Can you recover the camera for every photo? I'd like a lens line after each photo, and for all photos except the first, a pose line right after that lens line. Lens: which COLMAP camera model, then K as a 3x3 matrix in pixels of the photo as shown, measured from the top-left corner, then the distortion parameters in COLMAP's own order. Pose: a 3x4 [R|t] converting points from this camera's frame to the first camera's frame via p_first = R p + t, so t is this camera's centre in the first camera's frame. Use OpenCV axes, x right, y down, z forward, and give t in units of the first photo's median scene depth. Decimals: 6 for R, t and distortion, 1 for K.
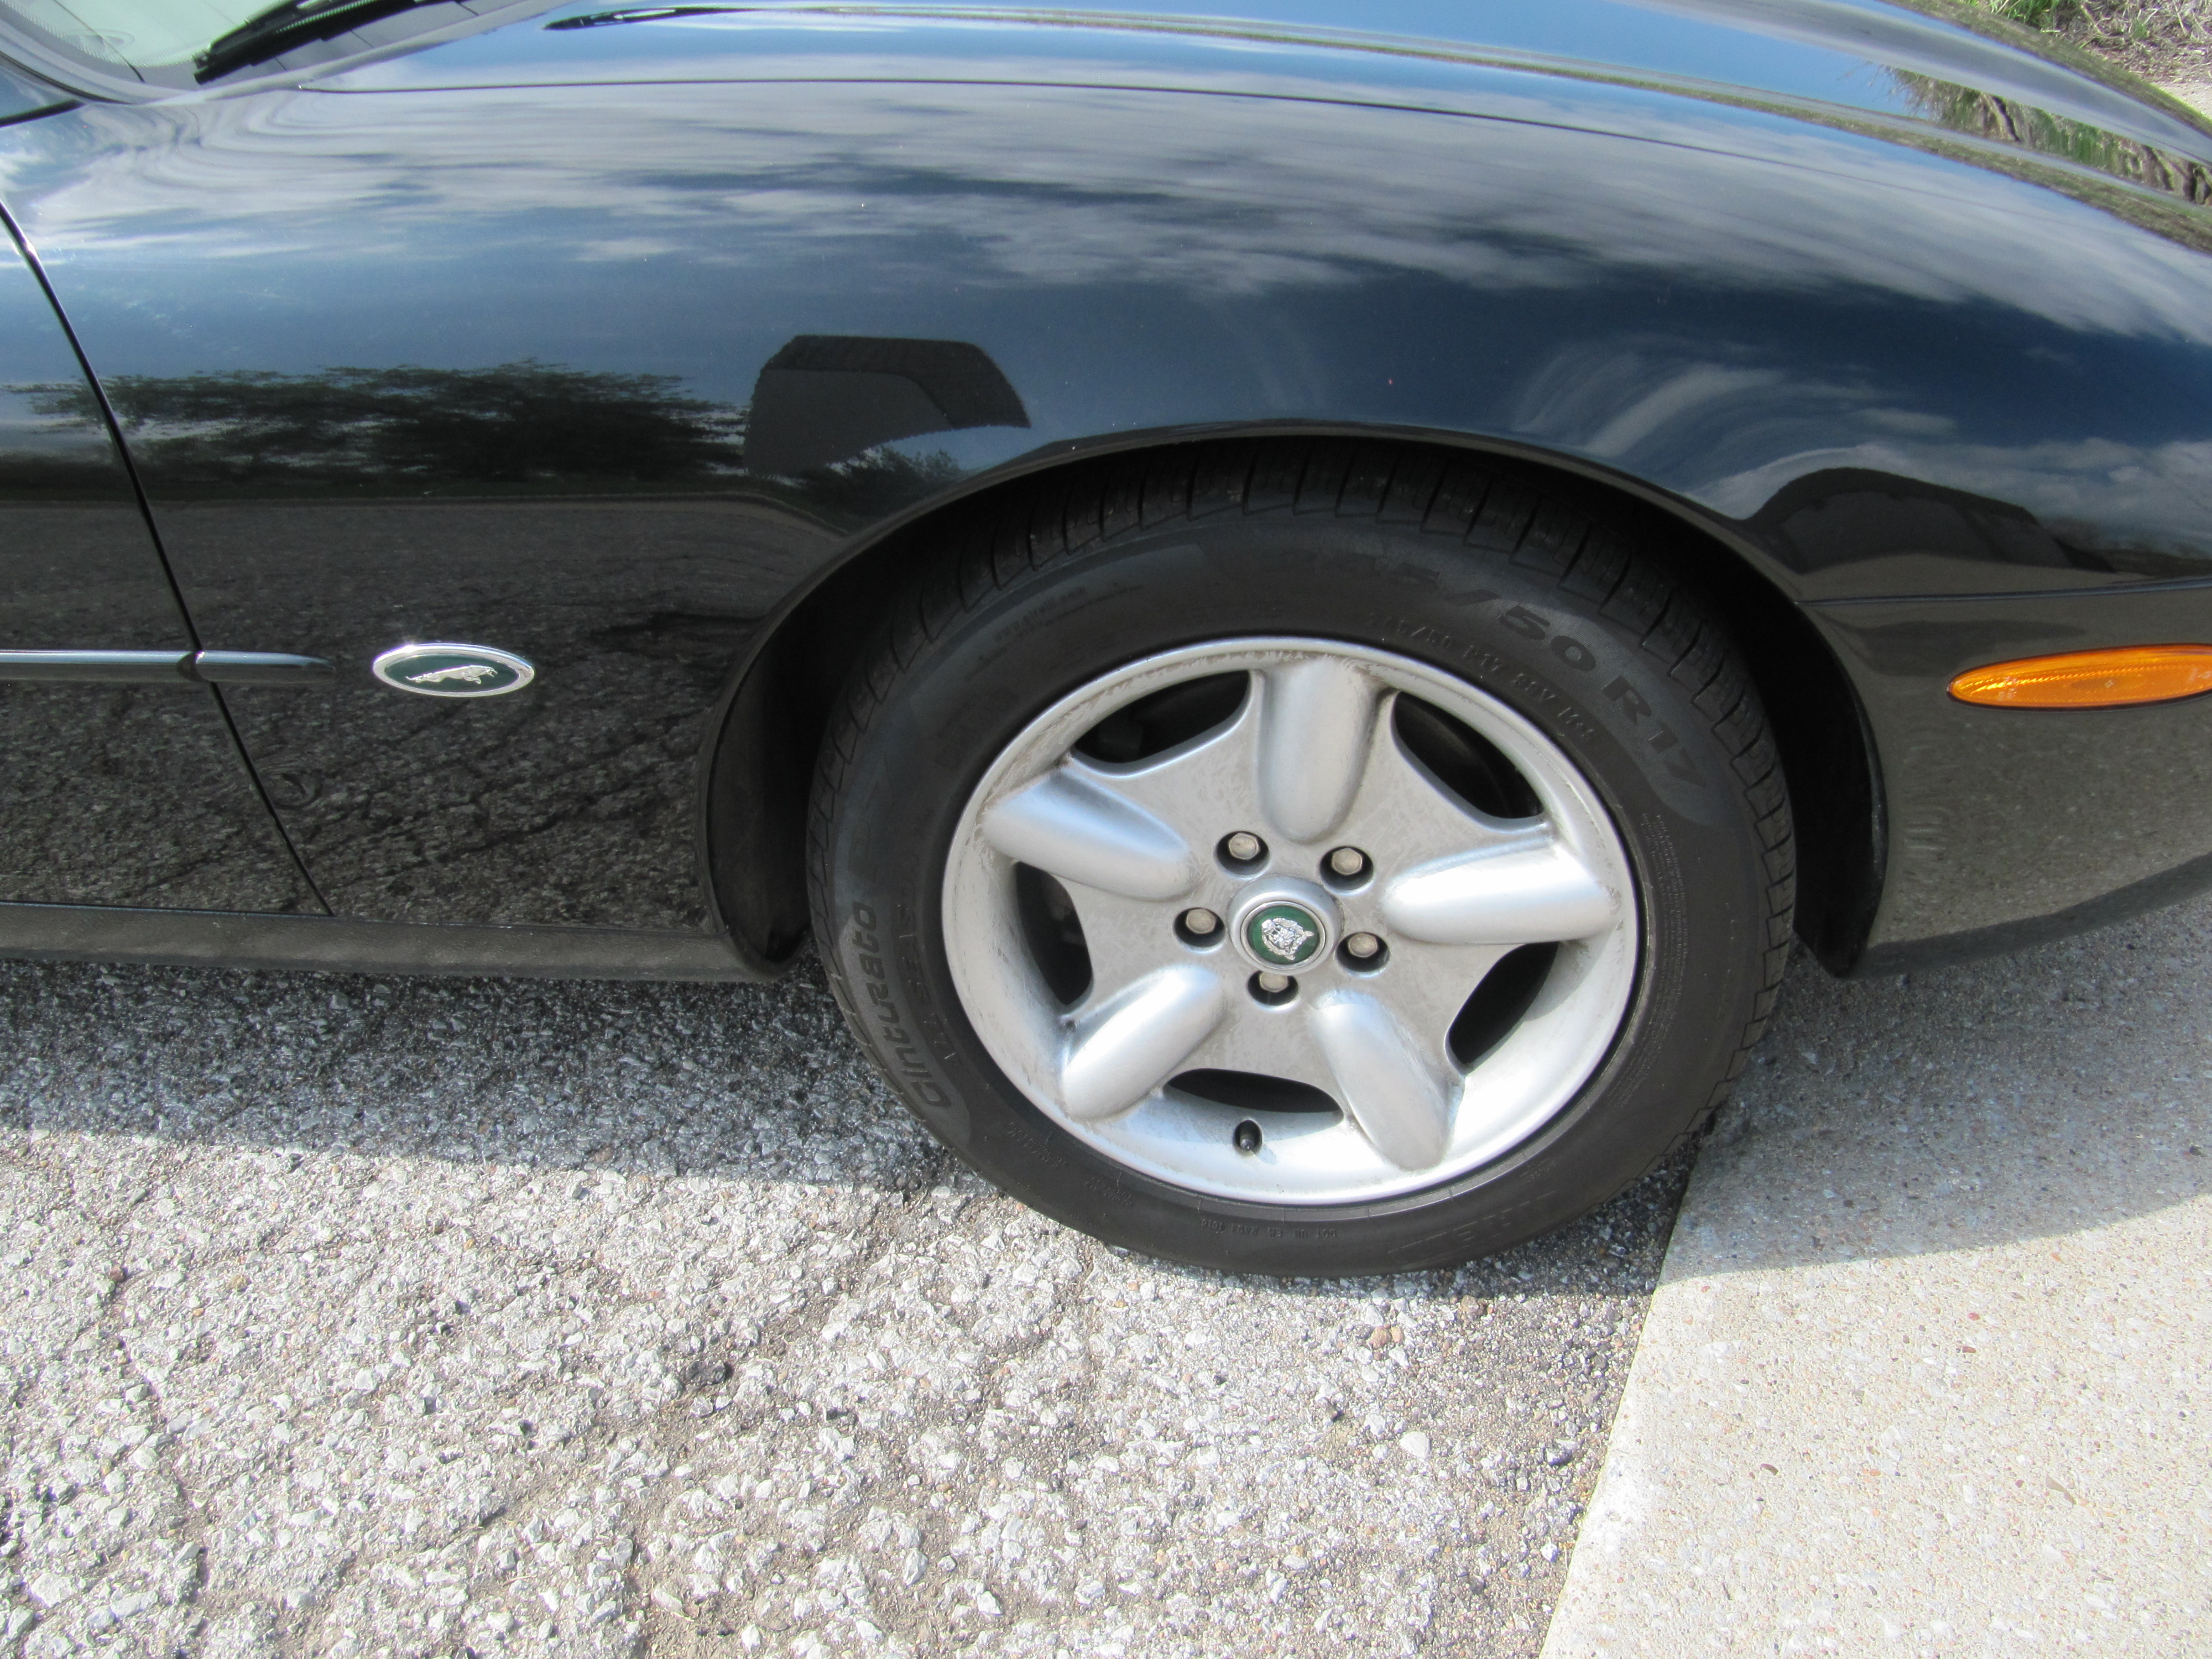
lens RADIAL K [[1824.0, 0, 1106.2], [0, 1824.0, 837.2], [0, 0, 1]] dist [-0.054592, 0.017752]
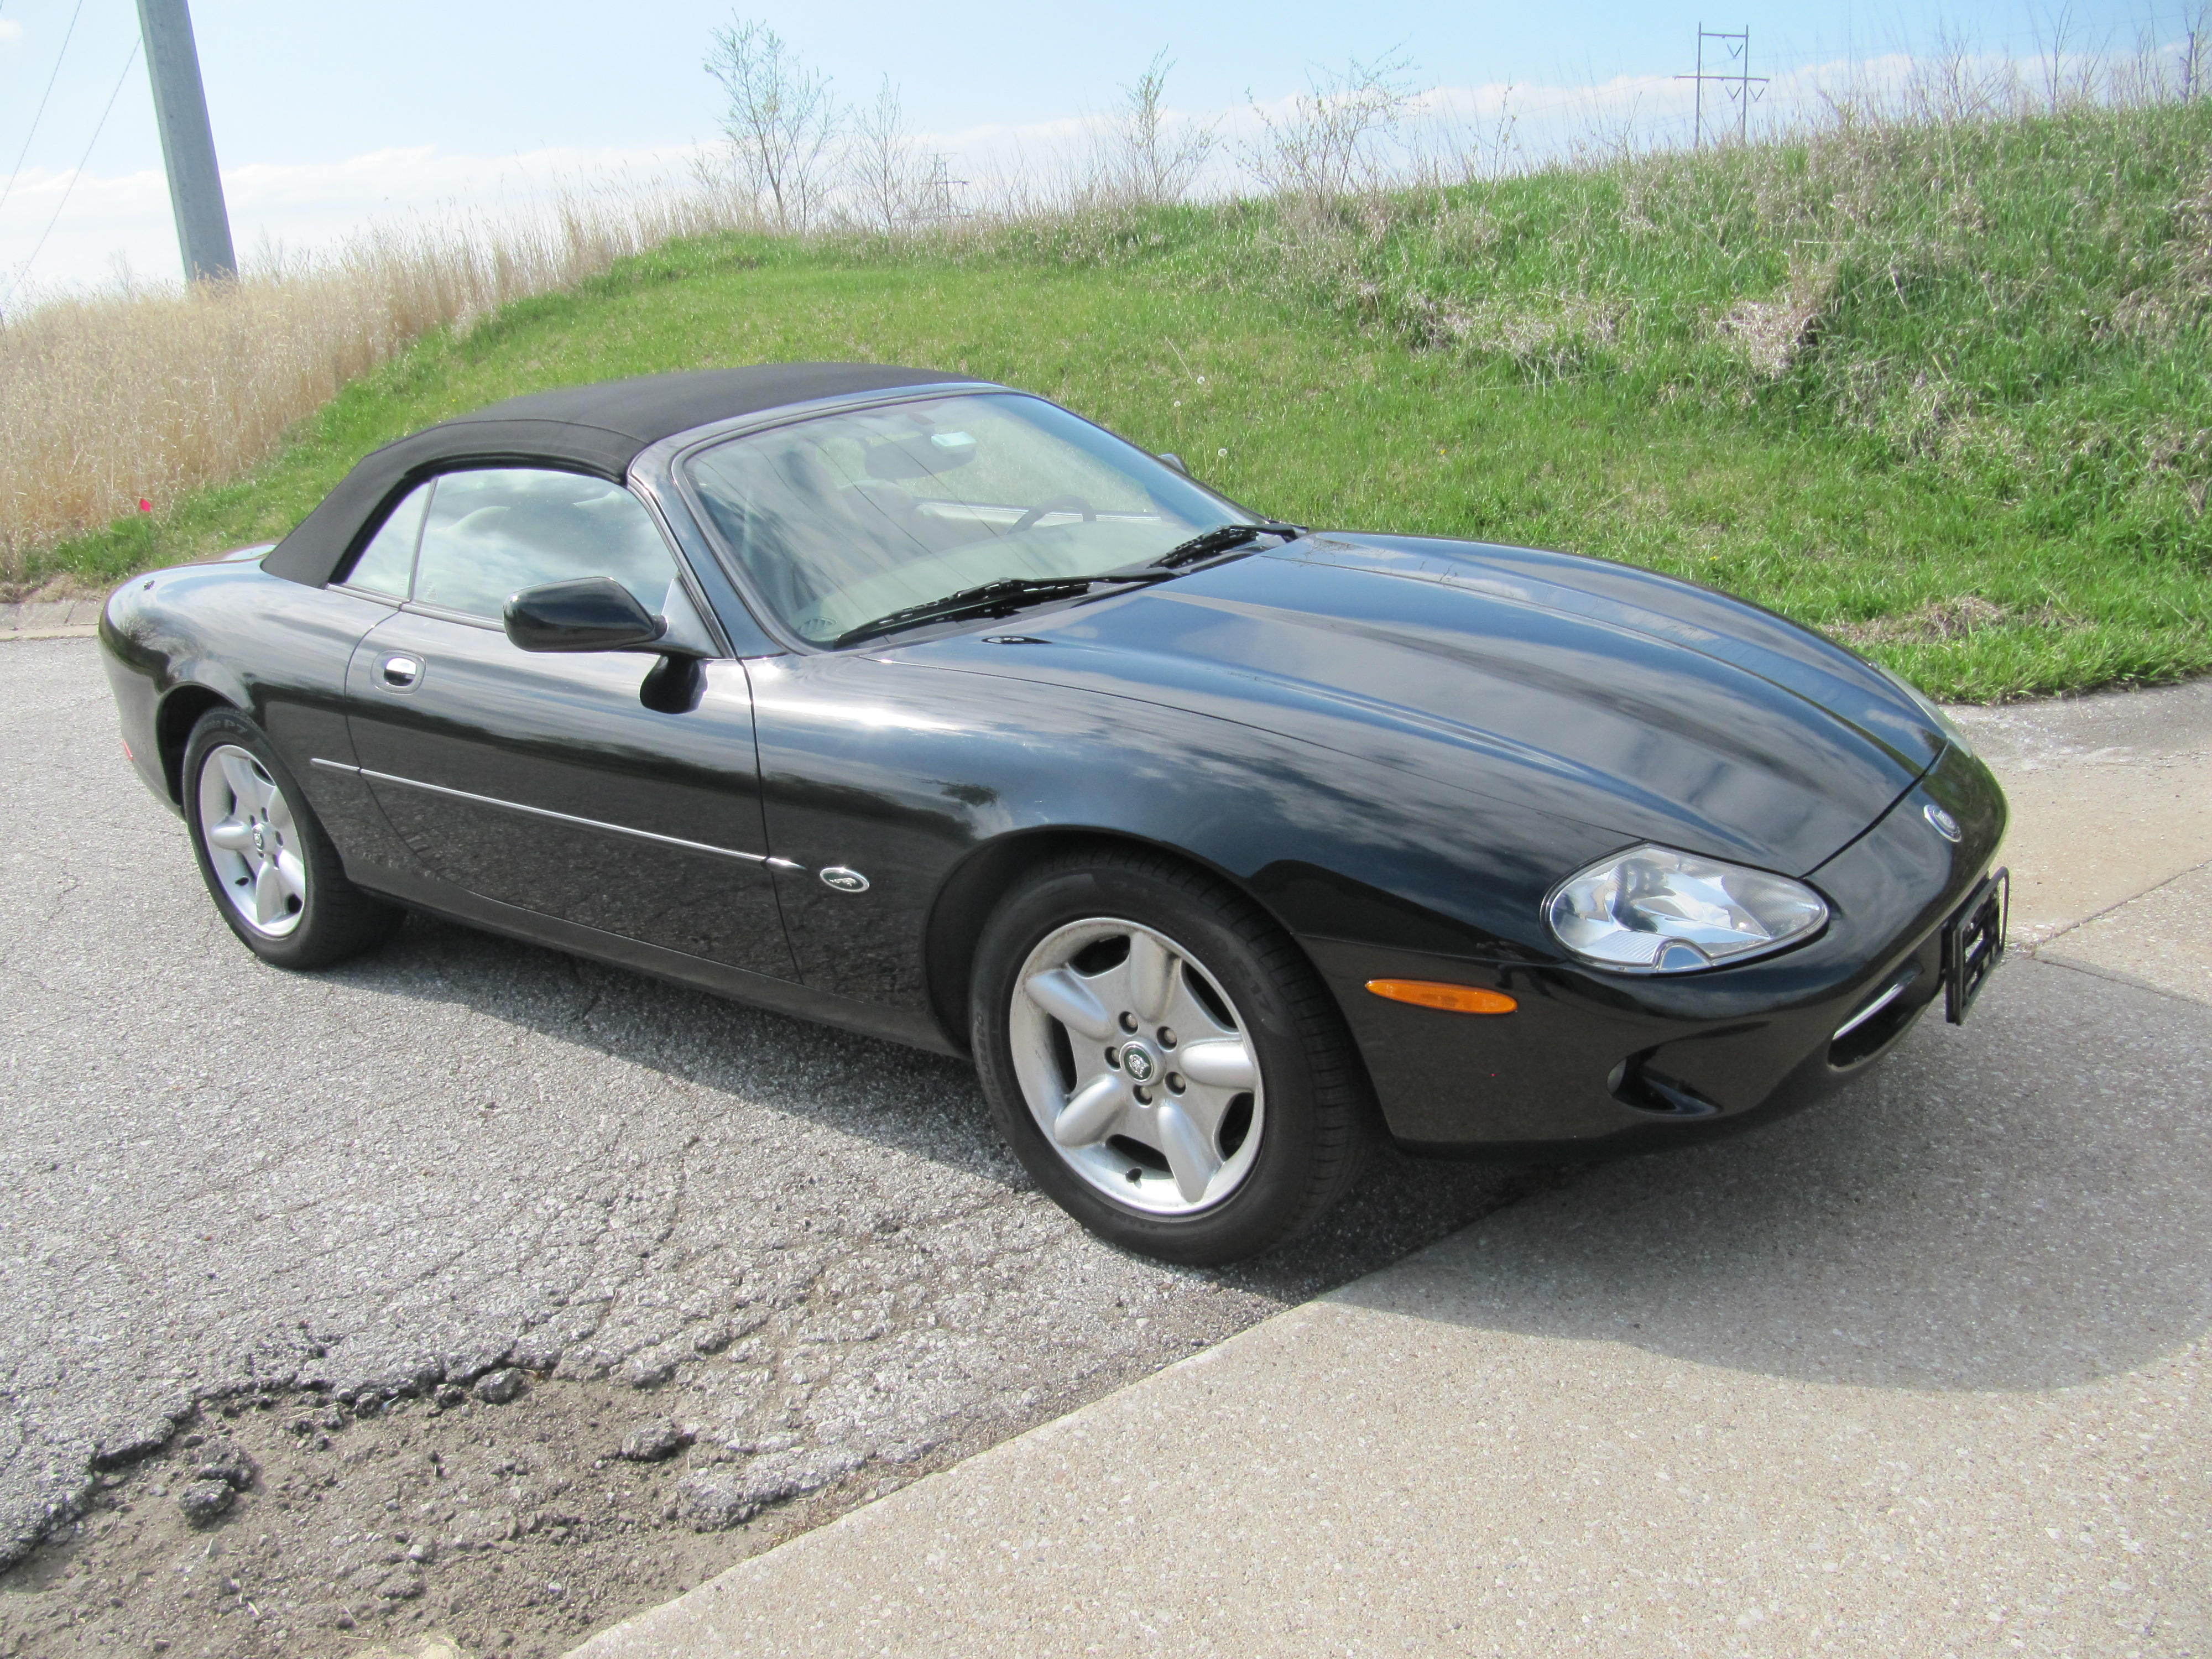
lens RADIAL K [[1824.0, 0, 1101.0], [0, 1824.0, 841.1], [0, 0, 1]] dist [-0.054592, 0.017752]
pose [[0.871979, 0.147225, -0.466880, 0.980779], [-0.257370, 0.949137, -0.181384, 0.196005], [0.416429, 0.278324, 0.865519, -0.928753]]
